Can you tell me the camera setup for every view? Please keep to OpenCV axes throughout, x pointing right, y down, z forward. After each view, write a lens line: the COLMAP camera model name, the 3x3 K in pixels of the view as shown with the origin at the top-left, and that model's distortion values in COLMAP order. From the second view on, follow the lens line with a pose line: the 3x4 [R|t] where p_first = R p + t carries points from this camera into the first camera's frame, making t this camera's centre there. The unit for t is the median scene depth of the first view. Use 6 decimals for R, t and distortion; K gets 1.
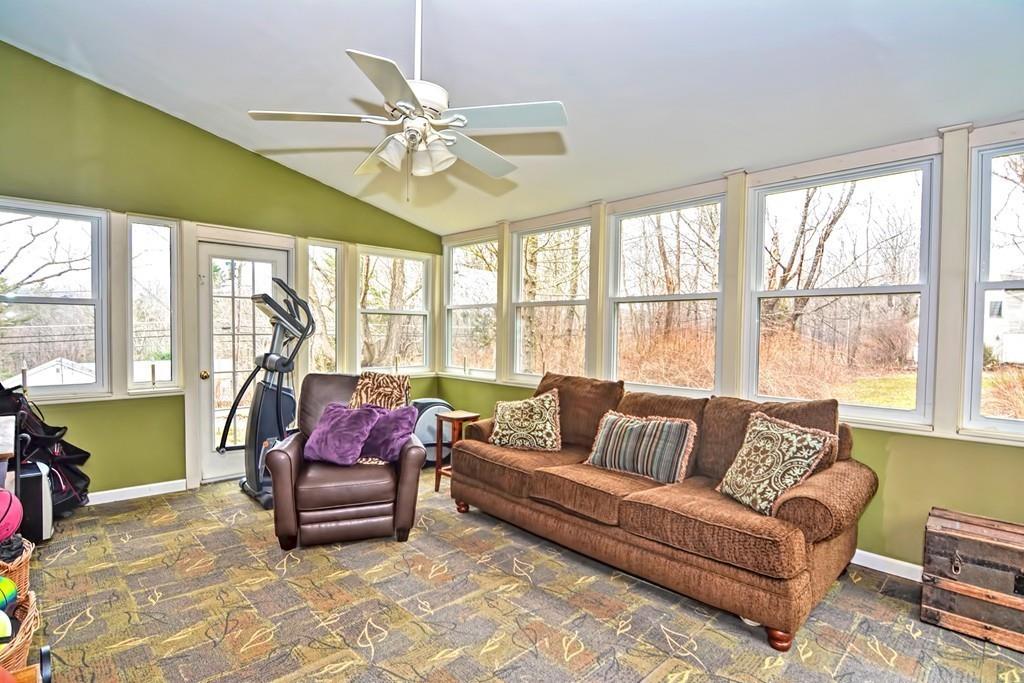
lens RADIAL K [[498.6, 0, 506.5], [0, 498.6, 345.0], [0, 0, 1]] dist [-0.001902, -0.013968]
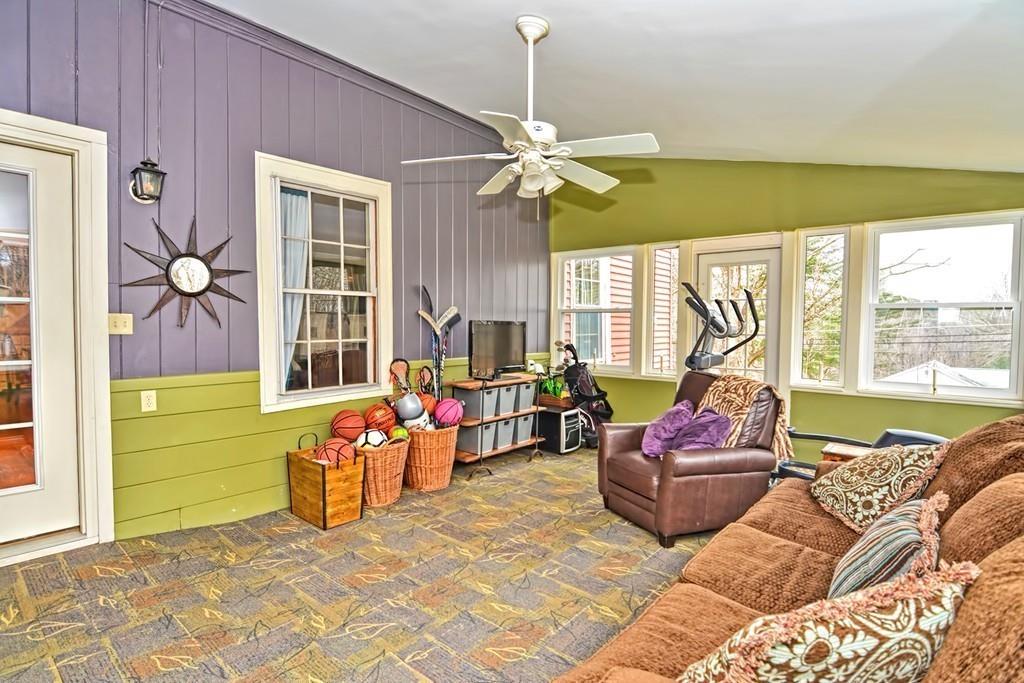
lens RADIAL K [[498.6, 0, 506.5], [0, 498.6, 345.0], [0, 0, 1]] dist [-0.001902, -0.013968]
pose [[0.122256, 0.029978, -0.992046, 0.807260], [-0.034134, 0.999079, 0.025984, -0.015874], [0.991912, 0.030685, 0.123166, 0.642452]]
